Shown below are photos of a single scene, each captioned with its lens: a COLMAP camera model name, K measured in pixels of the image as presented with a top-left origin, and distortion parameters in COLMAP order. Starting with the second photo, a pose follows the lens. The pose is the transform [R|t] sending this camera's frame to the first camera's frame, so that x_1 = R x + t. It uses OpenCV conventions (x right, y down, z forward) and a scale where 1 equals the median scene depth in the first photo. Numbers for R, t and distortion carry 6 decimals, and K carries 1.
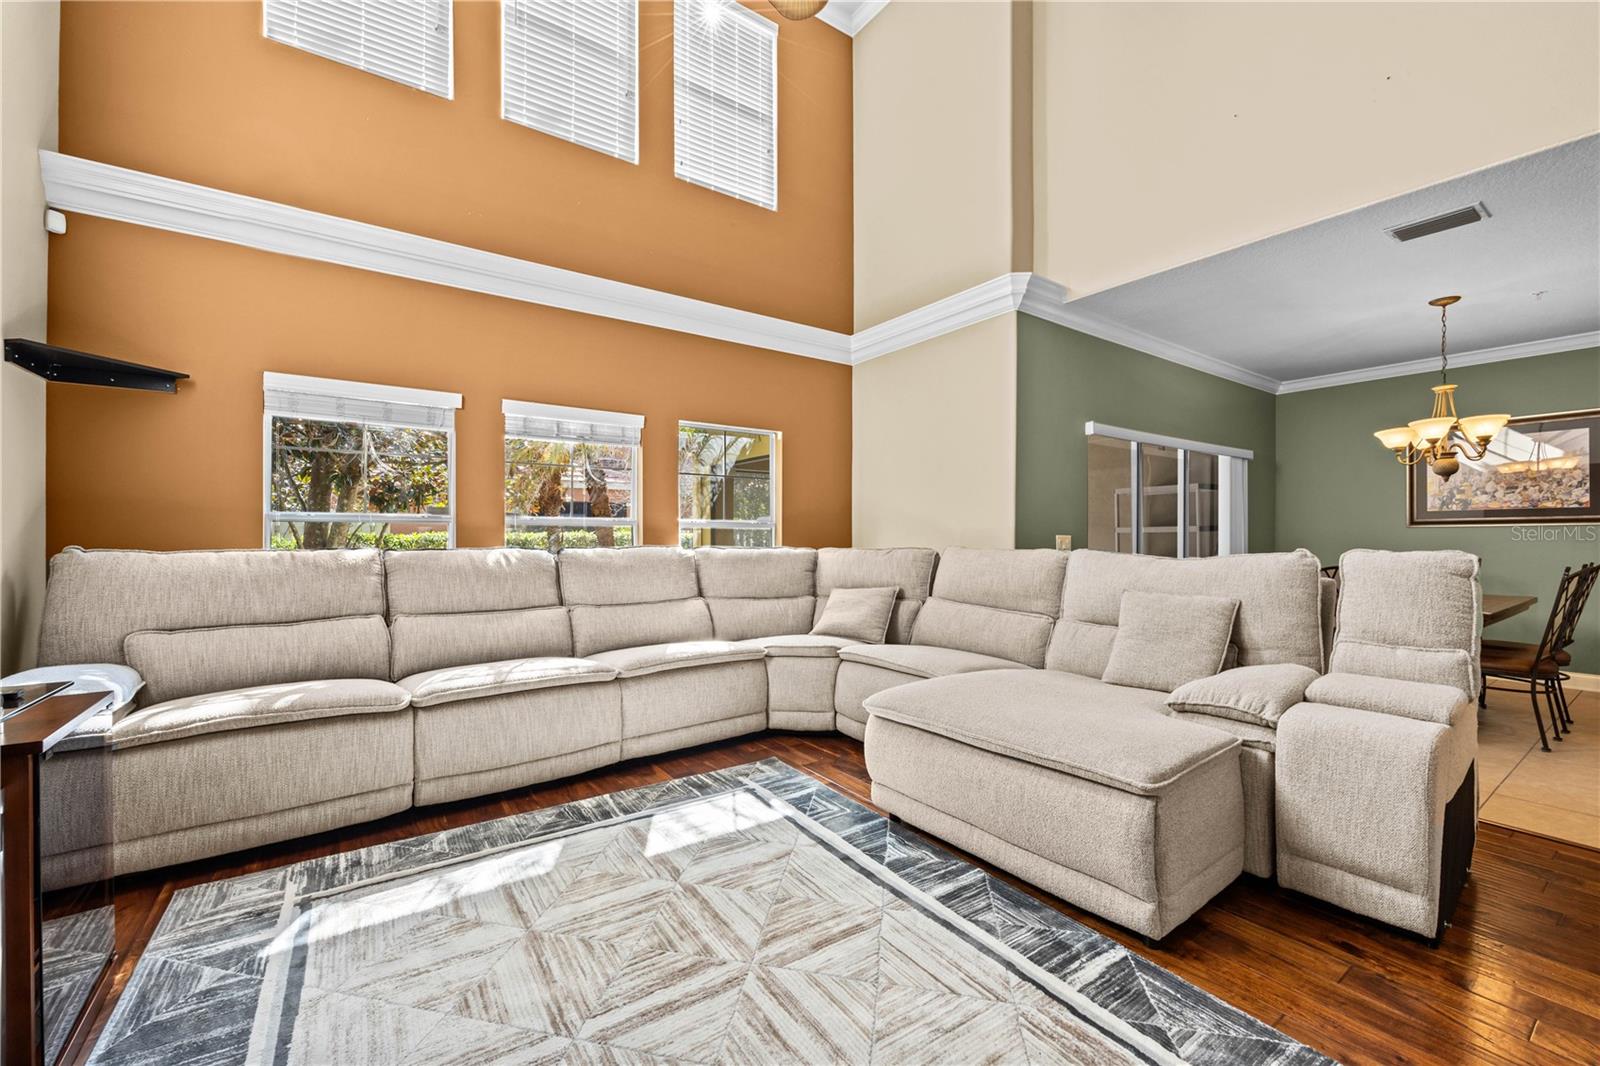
lens RADIAL K [[650.6, 0, 794.6], [0, 650.6, 536.3], [0, 0, 1]] dist [-0.002805, 0.000662]
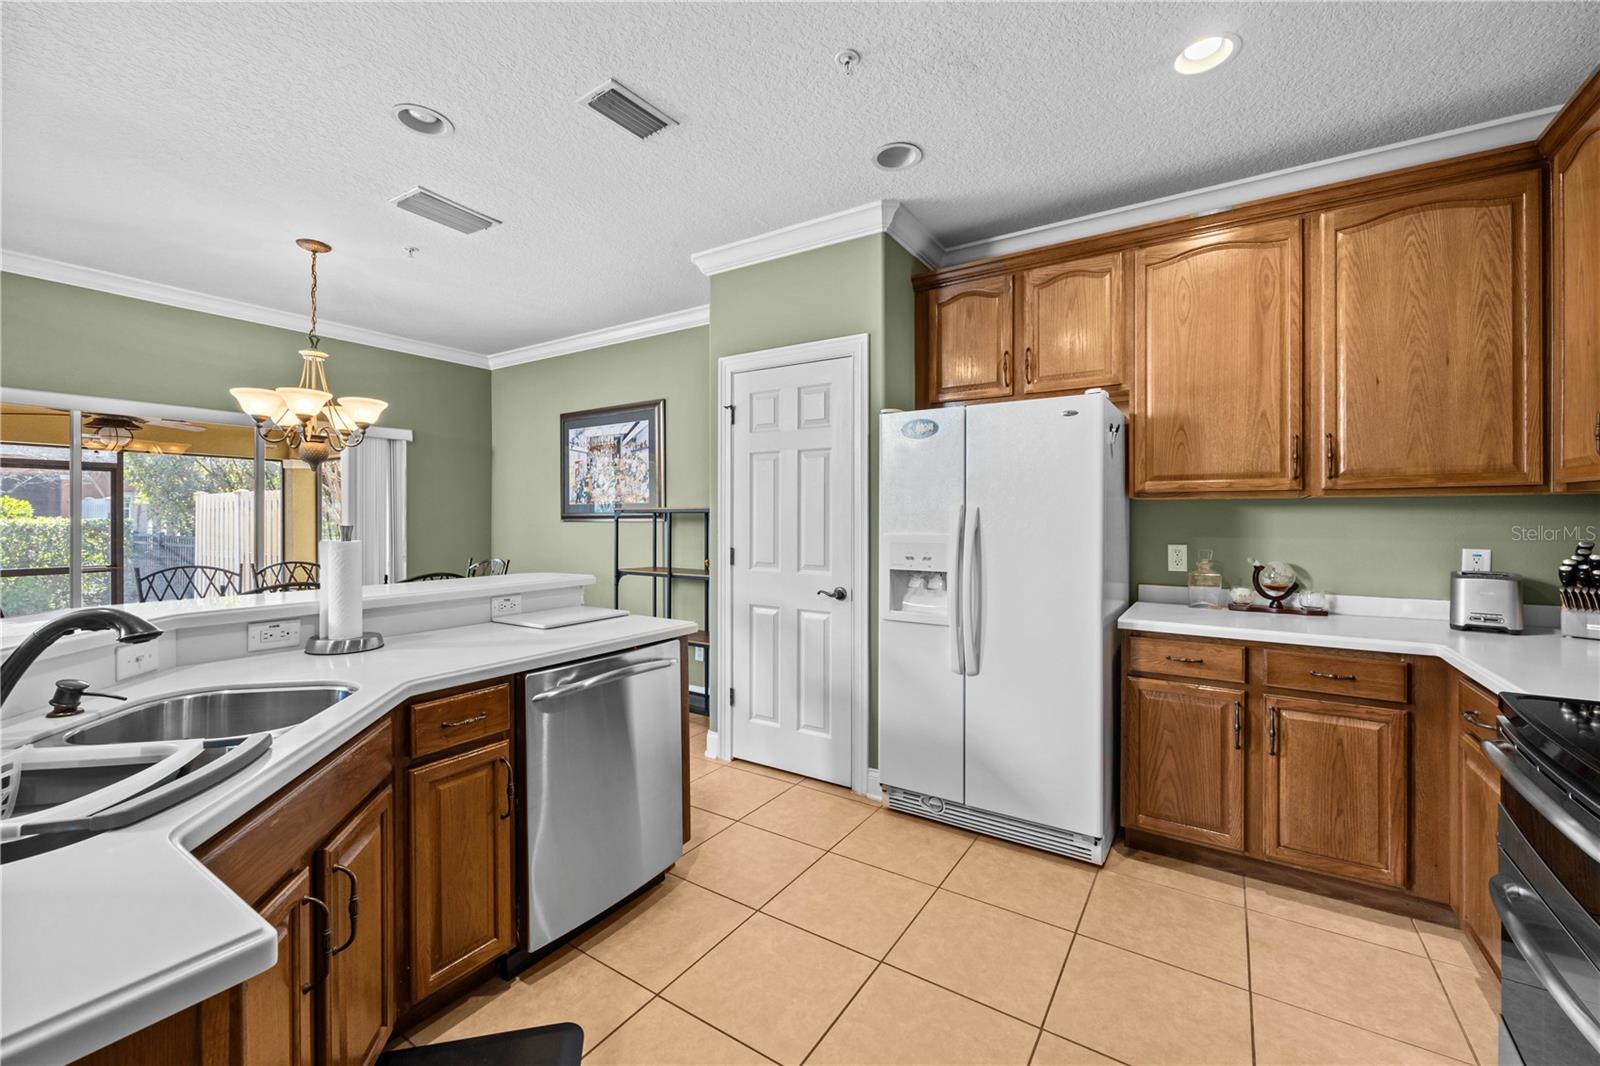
lens RADIAL K [[650.6, 0, 807.3], [0, 650.6, 522.7], [0, 0, 1]] dist [-0.002805, 0.000662]
pose [[0.921943, 0.000524, 0.387324, 1.706250], [-0.003281, 0.999974, 0.006457, -0.036645], [-0.387311, -0.007224, 0.921921, 0.027784]]
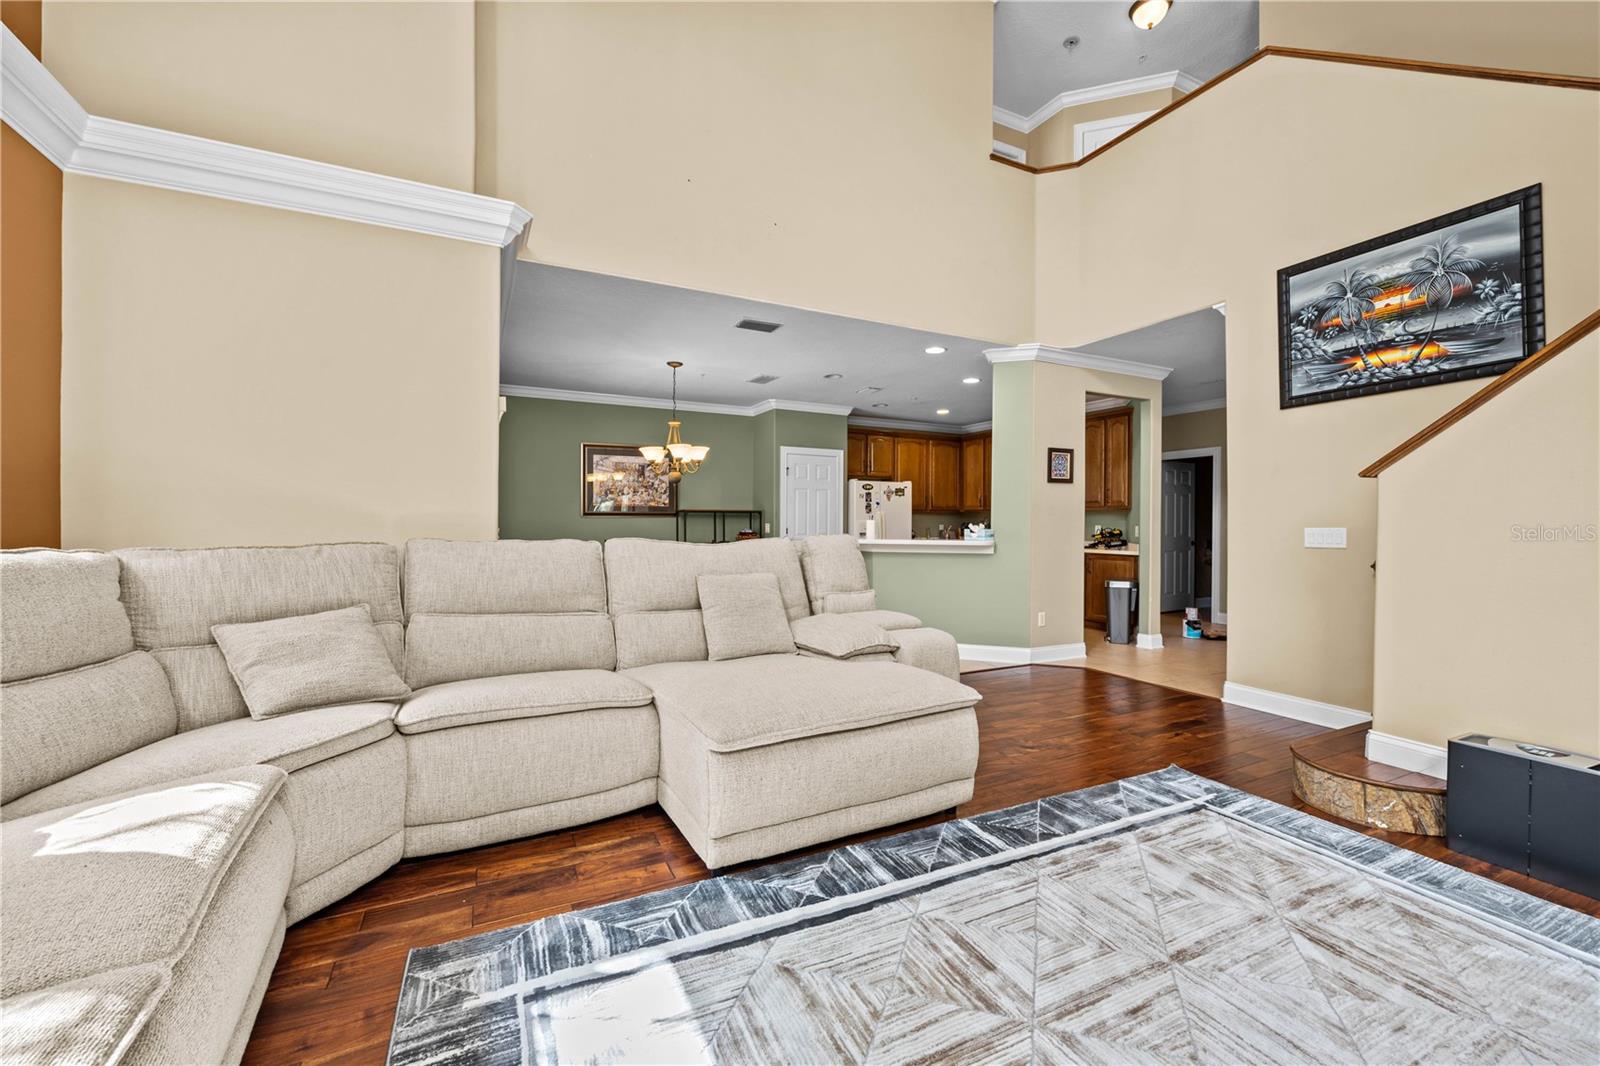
lens RADIAL K [[650.6, 0, 794.0], [0, 650.6, 534.0], [0, 0, 1]] dist [-0.002805, 0.000662]
pose [[0.137373, -0.014750, 0.990410, -0.574803], [-0.004788, 0.999868, 0.015555, -0.003933], [-0.990508, -0.006879, 0.137285, 0.721660]]
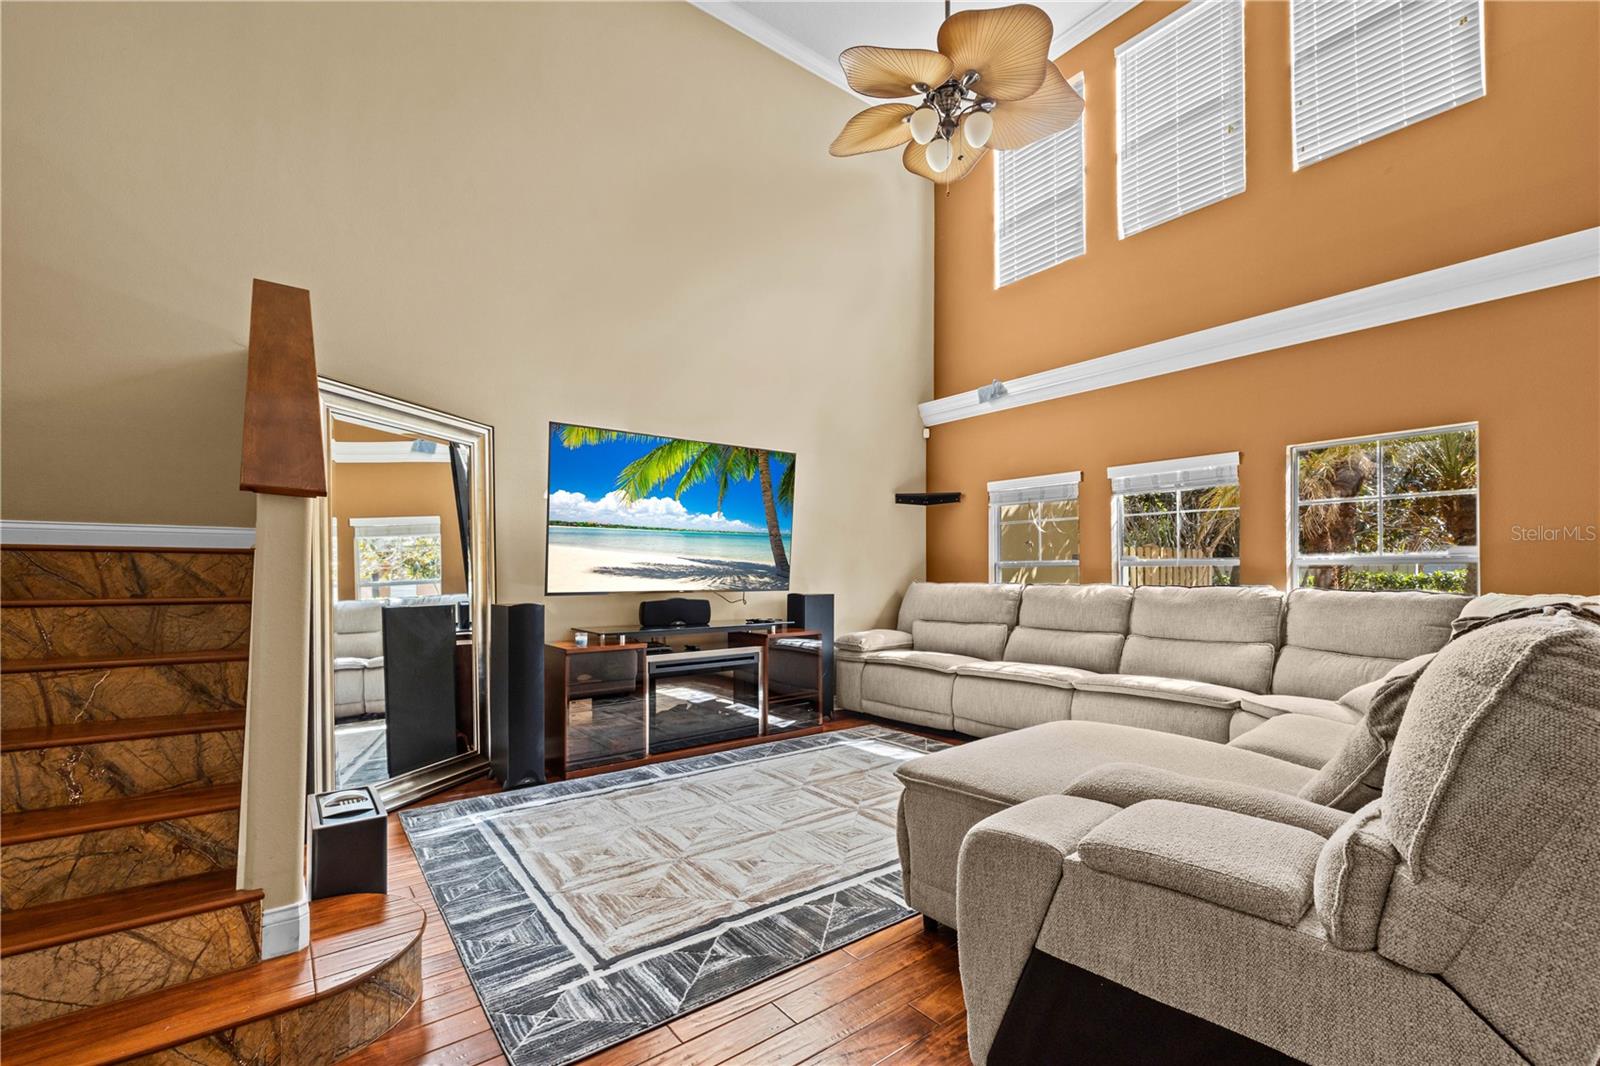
lens RADIAL K [[666.6, 0, 801.8], [0, 666.6, 571.8], [0, 0, 1]] dist [-0.003964, -0.000507]
pose [[0.061549, -0.005051, -0.998091, 1.093913], [0.002276, 0.999985, -0.004920, -0.004136], [0.998101, -0.001969, 0.061559, 0.435948]]
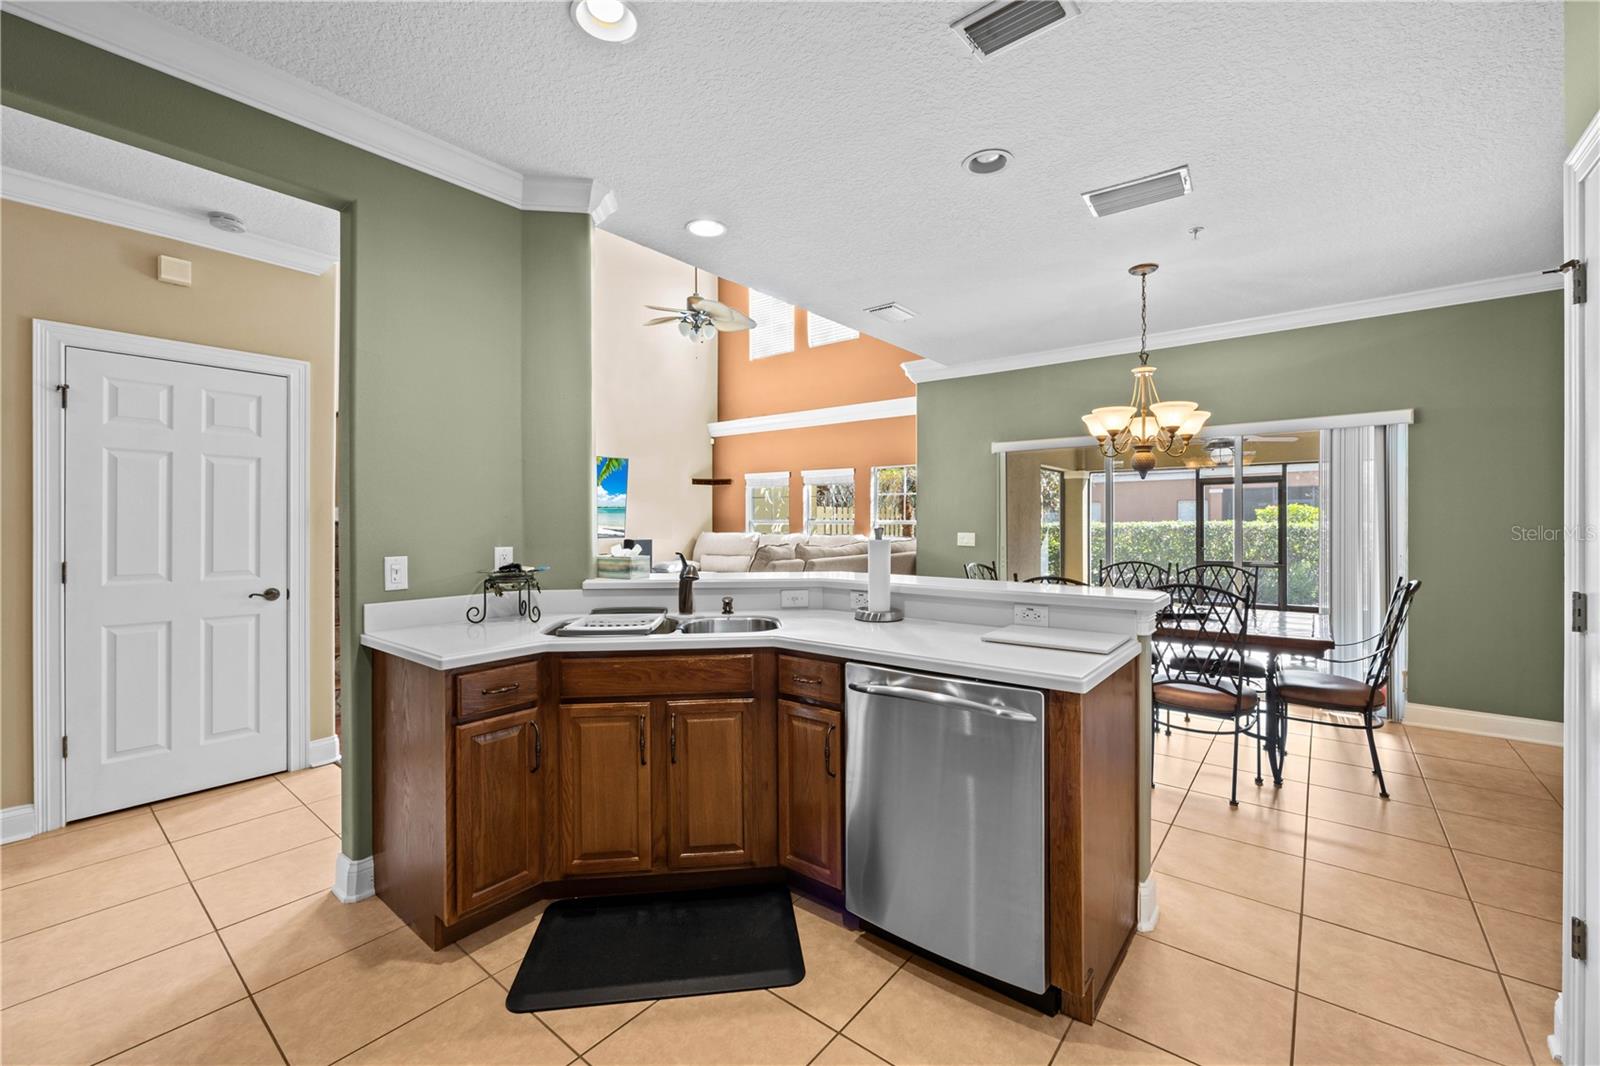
lens RADIAL K [[650.6, 0, 802.1], [0, 650.6, 526.8], [0, 0, 1]] dist [-0.002805, 0.000662]
pose [[0.286912, 0.009711, -0.957908, 2.320238], [0.000469, 0.999947, 0.010278, -0.039221], [0.957957, -0.003398, 0.286892, 0.431682]]
